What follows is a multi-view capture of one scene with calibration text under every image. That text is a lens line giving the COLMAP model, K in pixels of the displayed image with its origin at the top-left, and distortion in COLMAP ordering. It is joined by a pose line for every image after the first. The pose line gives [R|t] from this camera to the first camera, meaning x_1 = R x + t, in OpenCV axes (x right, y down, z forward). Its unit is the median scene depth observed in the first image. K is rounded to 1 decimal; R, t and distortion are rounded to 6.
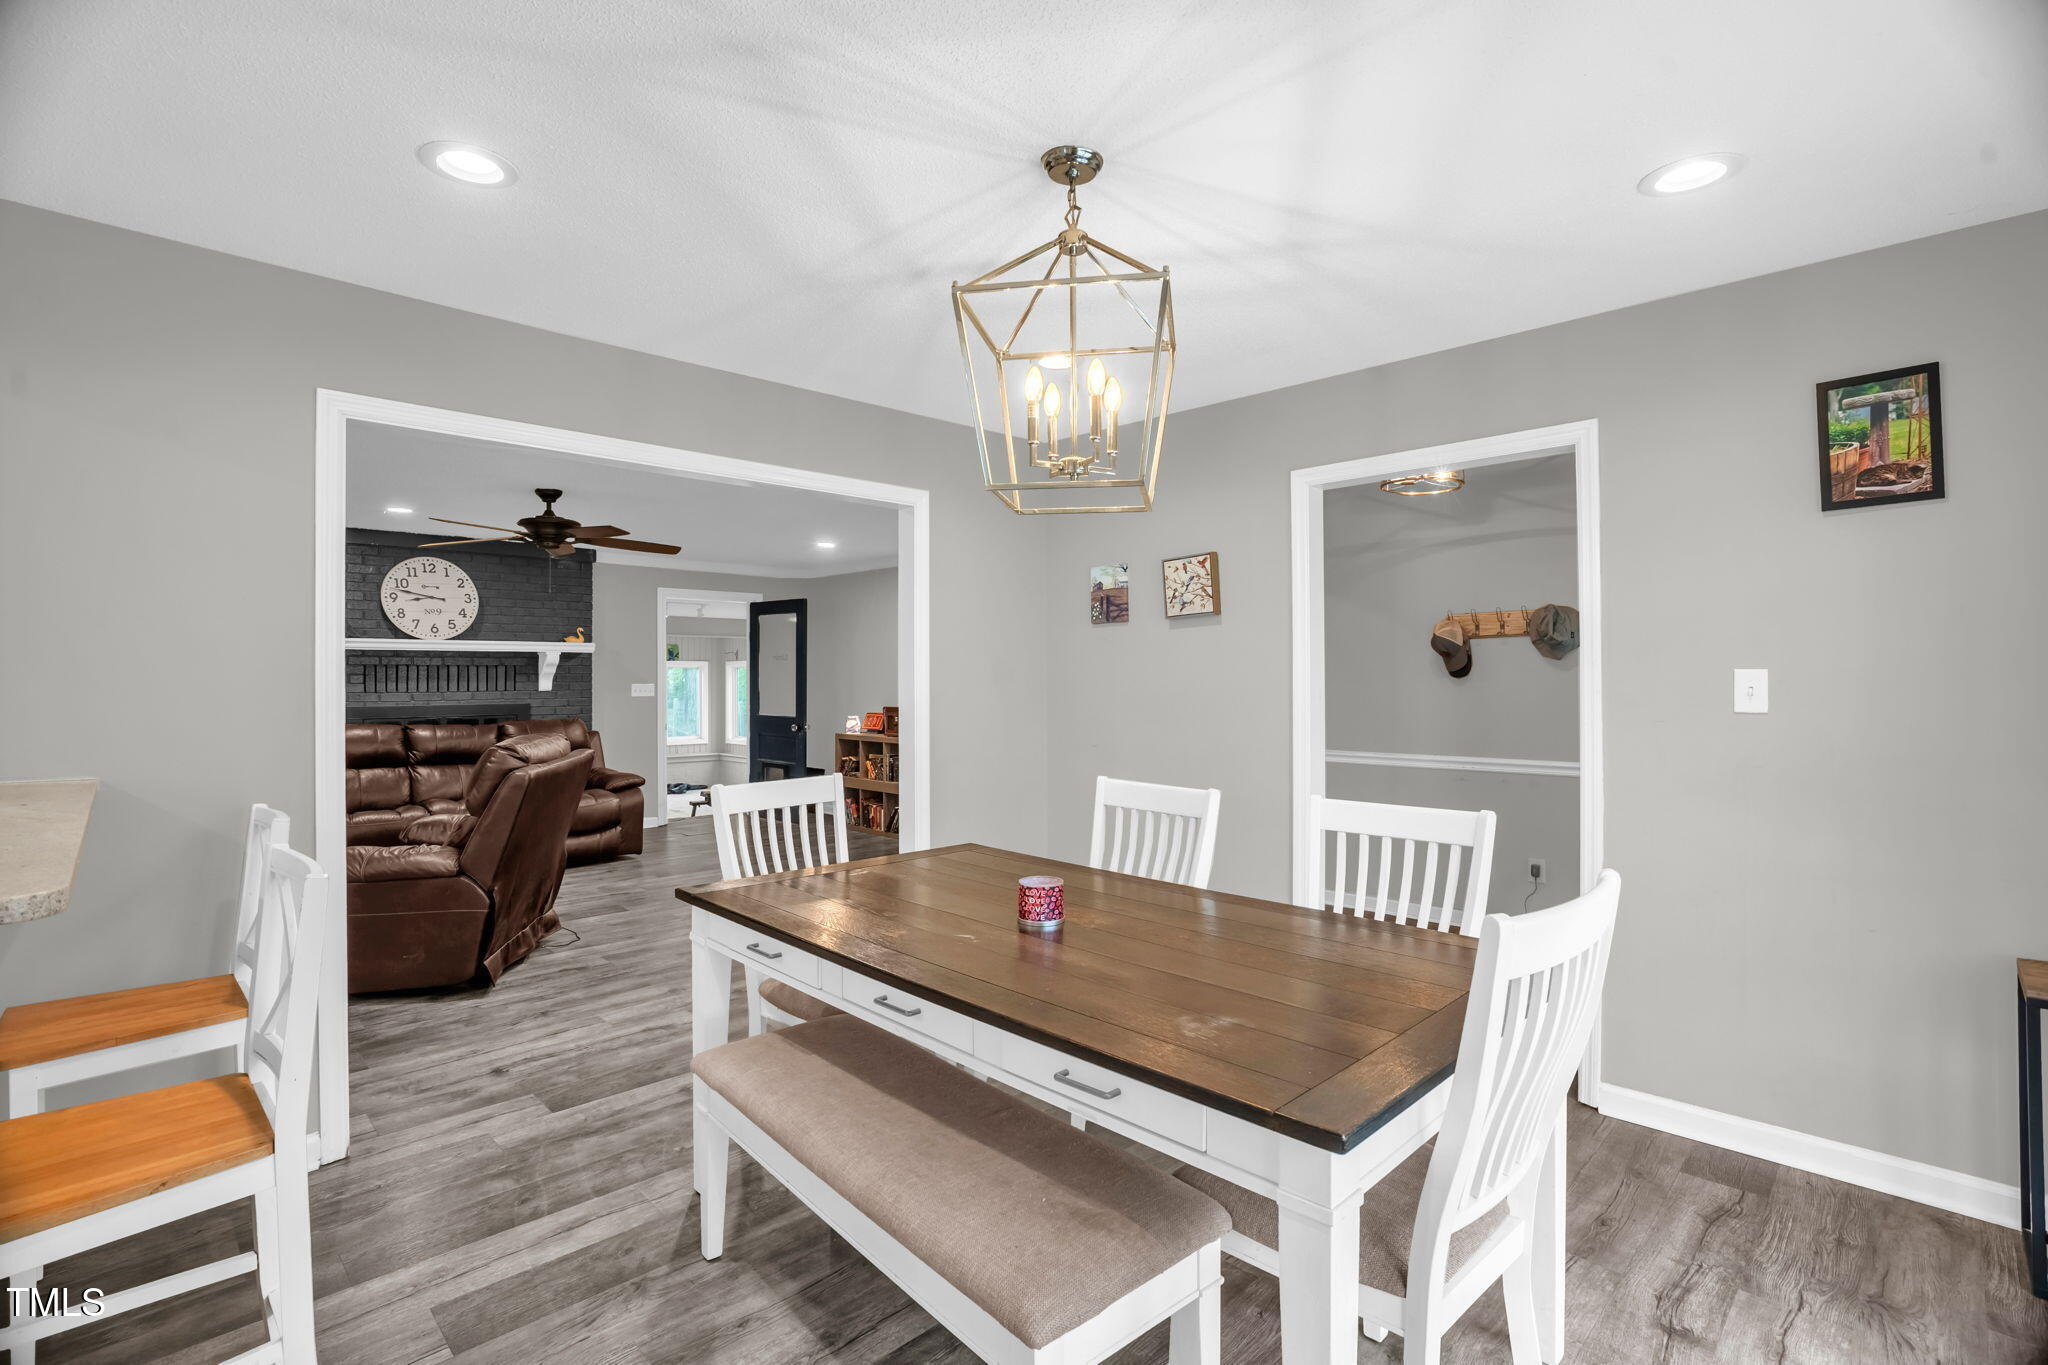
lens RADIAL K [[957.0, 0, 1010.4], [0, 957.0, 690.1], [0, 0, 1]] dist [-0.039342, 0.004160]
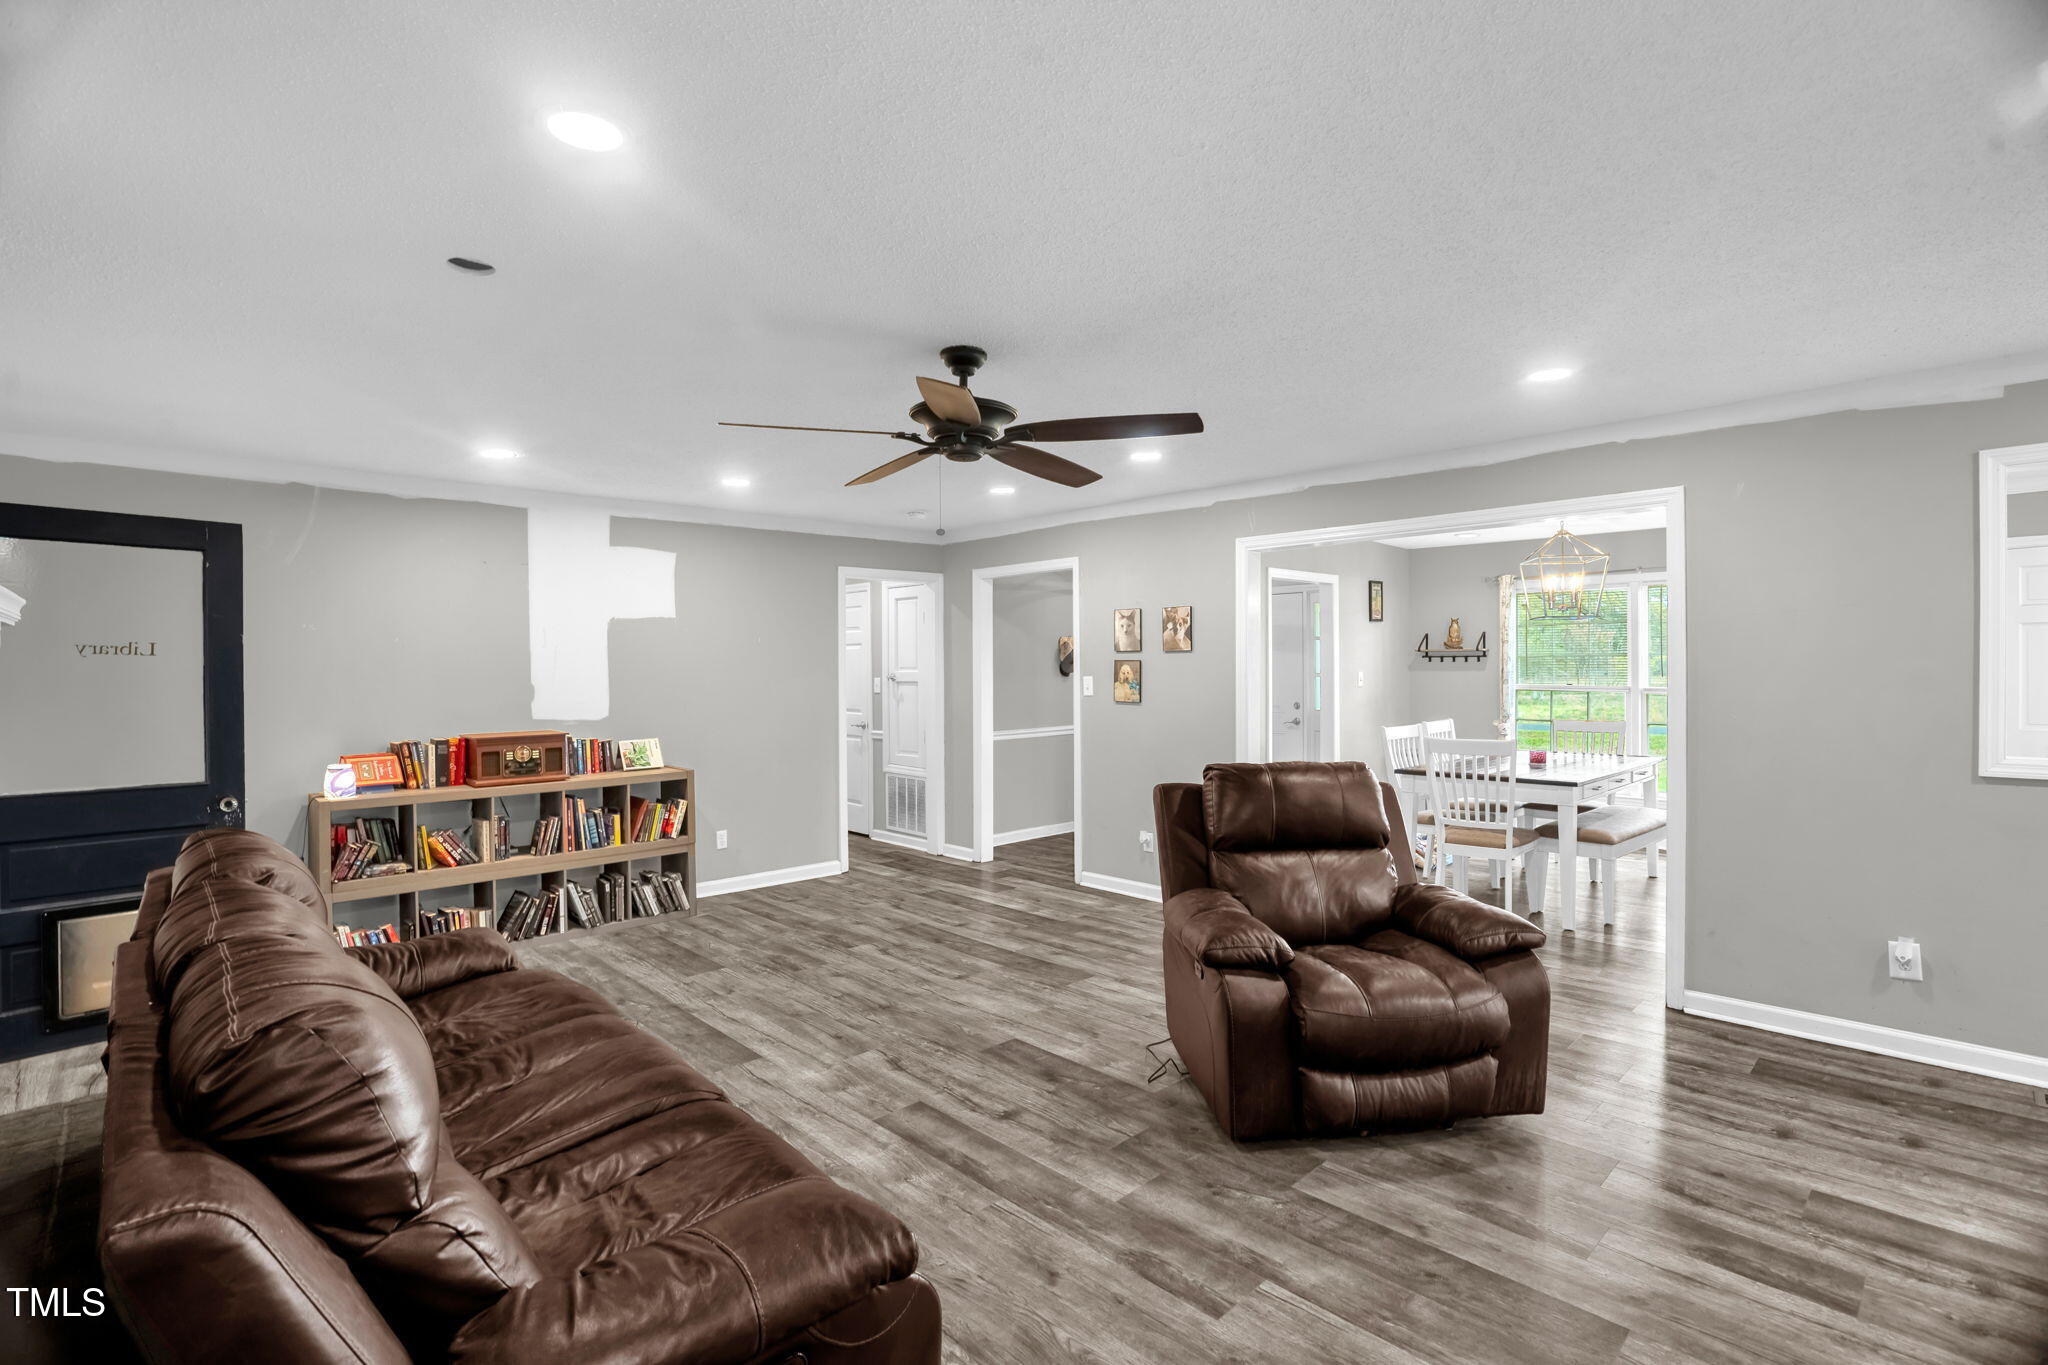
lens RADIAL K [[957.0, 0, 1015.1], [0, 957.0, 680.5], [0, 0, 1]] dist [-0.039342, 0.004160]
pose [[0.014142, -0.013198, 0.999813, -0.779430], [0.019940, 0.999718, 0.012914, -0.020861], [-0.999701, 0.019753, 0.014401, 0.726729]]
